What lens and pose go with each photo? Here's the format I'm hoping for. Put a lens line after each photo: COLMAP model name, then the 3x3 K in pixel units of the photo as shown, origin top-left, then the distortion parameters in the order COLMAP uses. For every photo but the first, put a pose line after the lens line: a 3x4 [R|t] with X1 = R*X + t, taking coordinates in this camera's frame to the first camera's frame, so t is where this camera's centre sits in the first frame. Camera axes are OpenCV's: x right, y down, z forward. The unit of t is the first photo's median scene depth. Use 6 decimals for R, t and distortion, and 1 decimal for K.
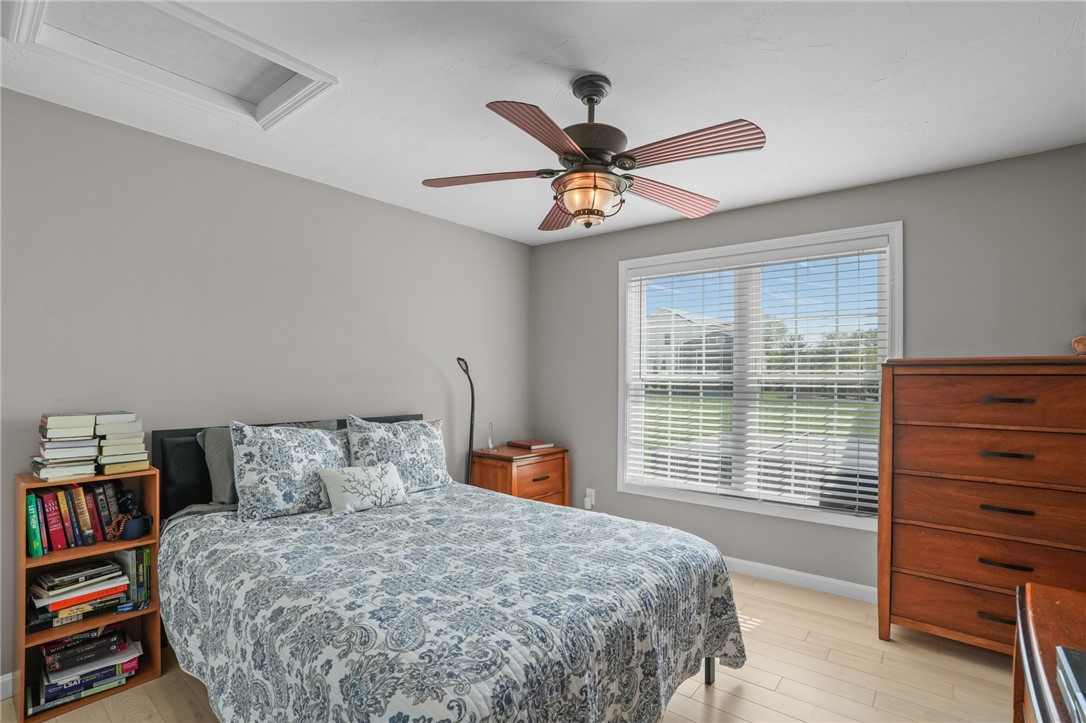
lens RADIAL K [[504.3, 0, 543.0], [0, 504.3, 361.5], [0, 0, 1]] dist [-0.034847, 0.000015]
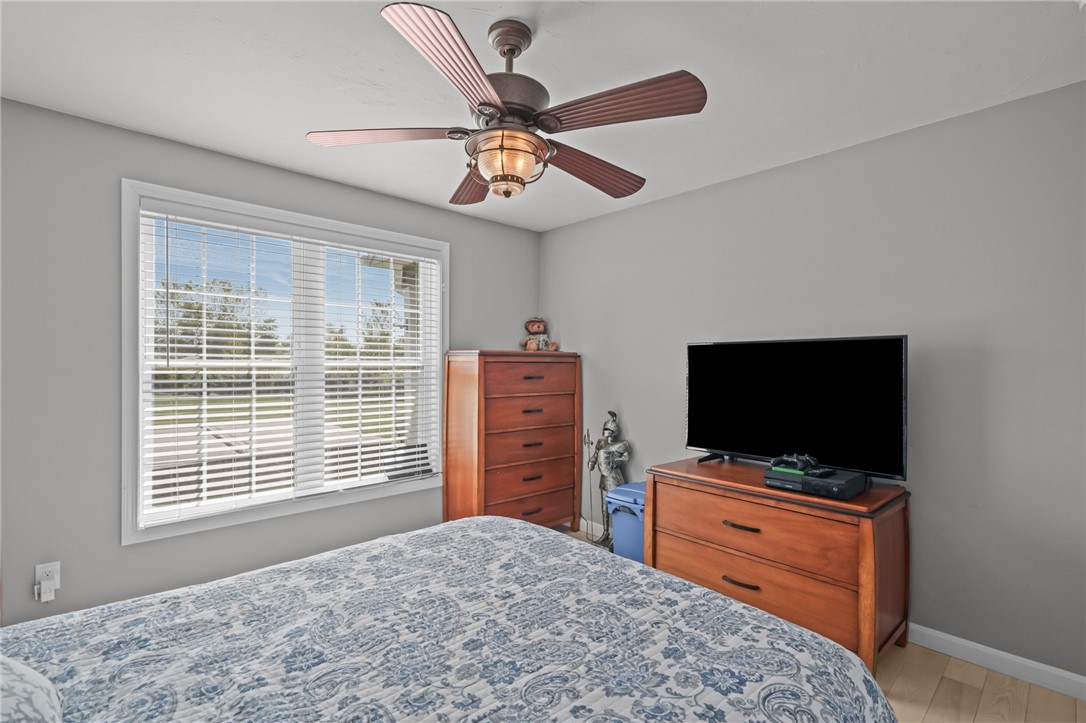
lens RADIAL K [[490.2, 0, 543.0], [0, 490.2, 361.5], [0, 0, 1]] dist [-0.006530, -0.000123]
pose [[0.149736, 0.002010, 0.988724, -0.744684], [-0.031551, 0.999498, 0.002747, 0.021708], [-0.988223, -0.031606, 0.149724, 0.804148]]
